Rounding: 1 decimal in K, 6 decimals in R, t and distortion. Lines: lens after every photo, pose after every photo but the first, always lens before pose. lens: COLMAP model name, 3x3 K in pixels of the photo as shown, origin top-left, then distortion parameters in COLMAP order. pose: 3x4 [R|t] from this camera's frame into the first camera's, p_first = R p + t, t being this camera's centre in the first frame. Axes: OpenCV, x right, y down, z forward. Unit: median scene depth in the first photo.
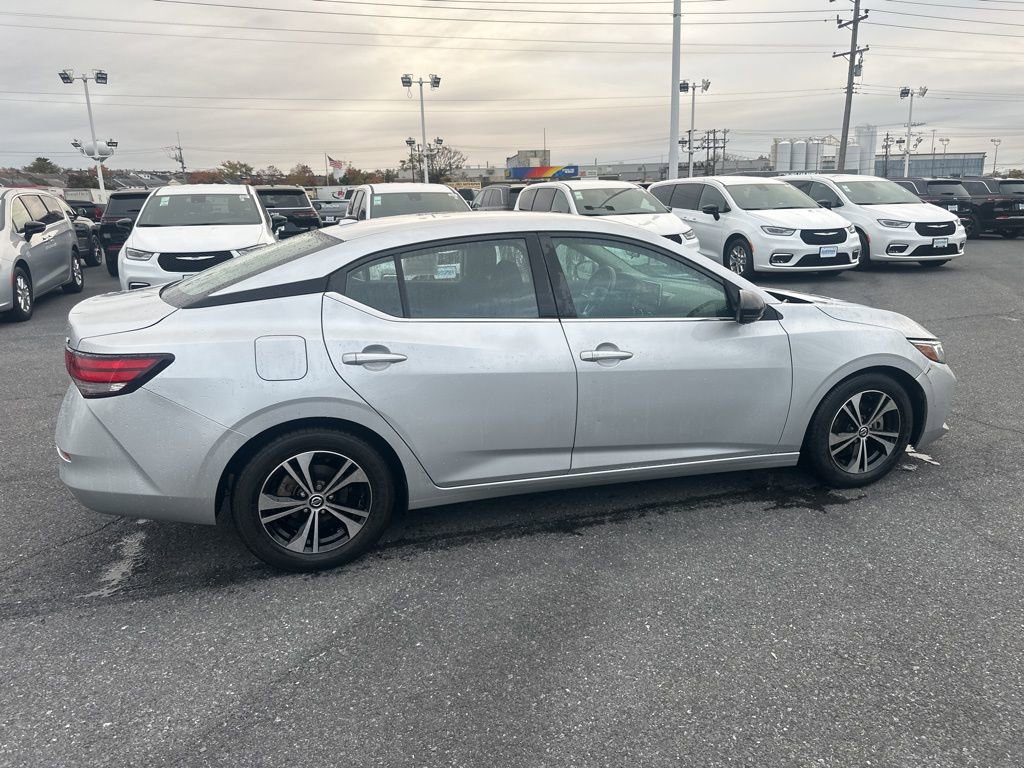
lens RADIAL K [[730.0, 0, 513.2], [0, 730.0, 381.2], [0, 0, 1]] dist [0.030816, -0.039921]
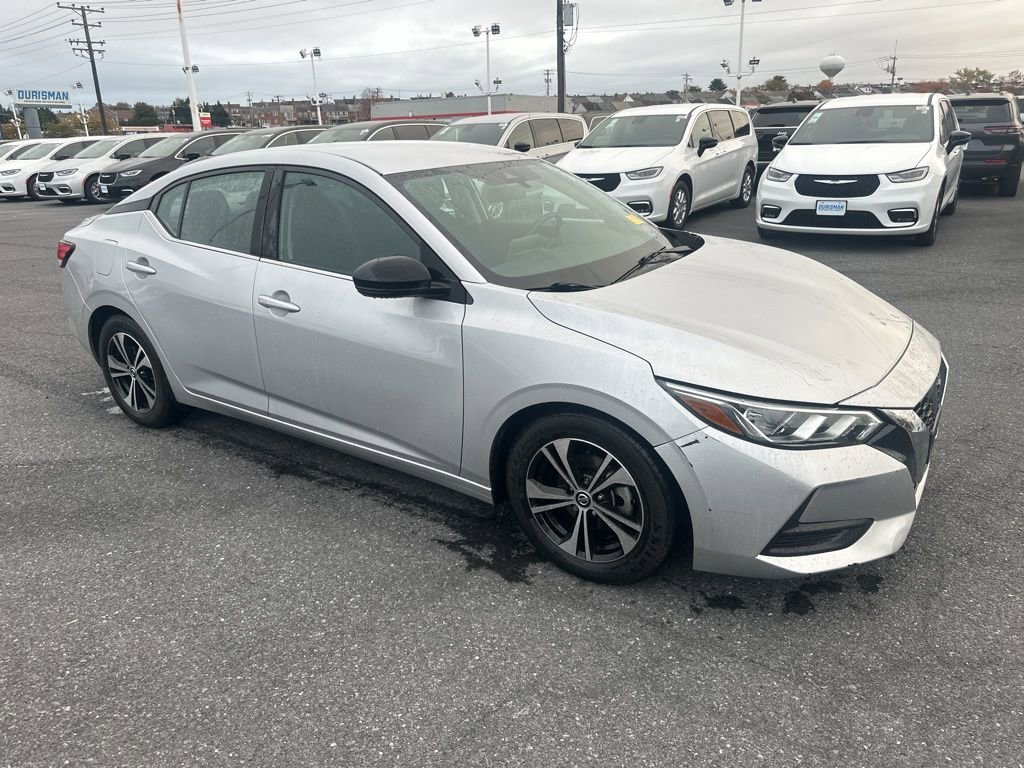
lens RADIAL K [[730.0, 0, 506.6], [0, 730.0, 379.5], [0, 0, 1]] dist [0.030816, -0.039921]
pose [[0.623107, 0.251059, -0.740748, 0.934946], [-0.172327, 0.967877, 0.183081, -0.148571], [0.762916, 0.013572, 0.646355, 0.557394]]
